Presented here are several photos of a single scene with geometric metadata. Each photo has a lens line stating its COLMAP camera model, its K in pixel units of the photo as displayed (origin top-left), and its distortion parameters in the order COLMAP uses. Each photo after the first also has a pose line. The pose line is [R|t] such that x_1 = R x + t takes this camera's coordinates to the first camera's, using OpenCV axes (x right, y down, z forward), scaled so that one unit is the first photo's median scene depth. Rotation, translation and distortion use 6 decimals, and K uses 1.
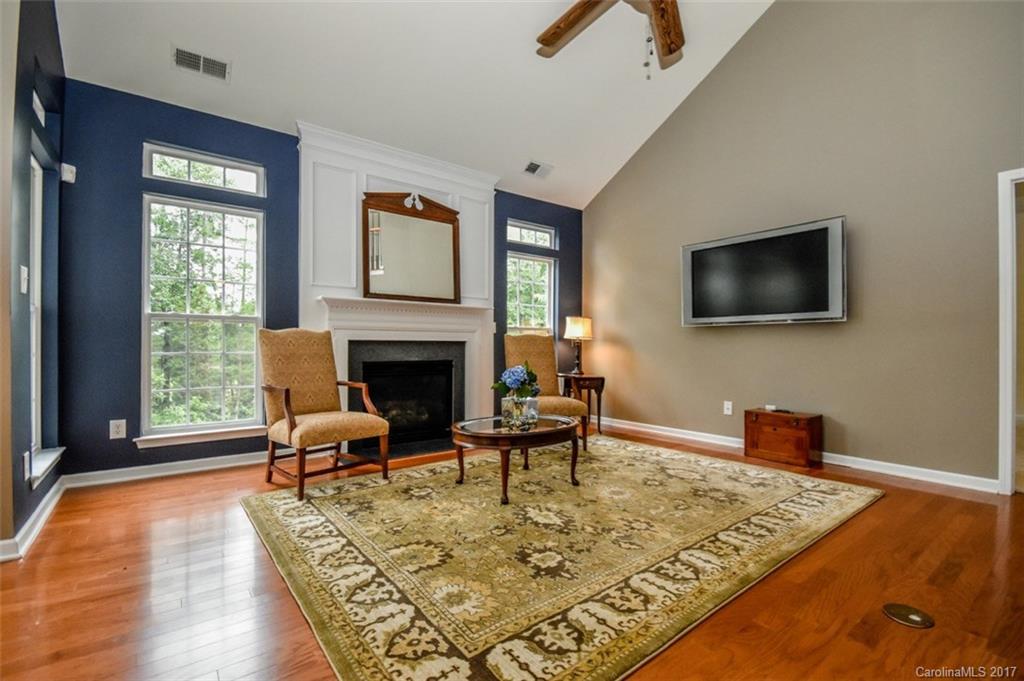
lens RADIAL K [[456.8, 0, 517.4], [0, 456.8, 342.2], [0, 0, 1]] dist [-0.005955, -0.000541]
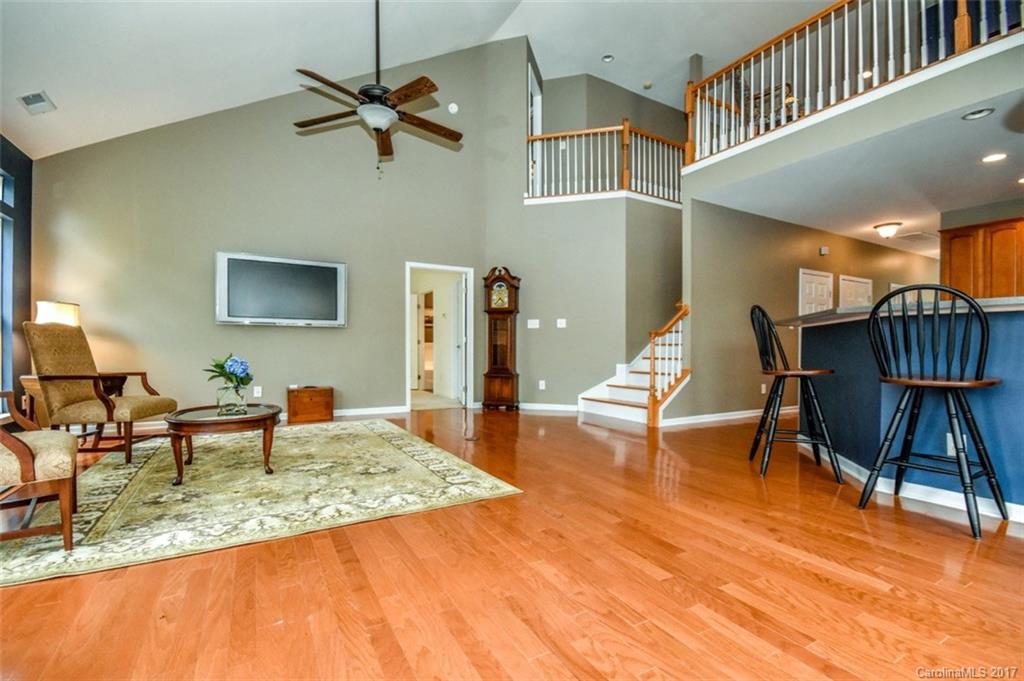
lens RADIAL K [[456.8, 0, 519.0], [0, 456.8, 344.5], [0, 0, 1]] dist [-0.005955, -0.000541]
pose [[0.136081, 0.002507, 0.990694, -1.112518], [-0.012065, 0.999927, -0.000873, 0.010802], [-0.990624, -0.011834, 0.136102, 0.198056]]
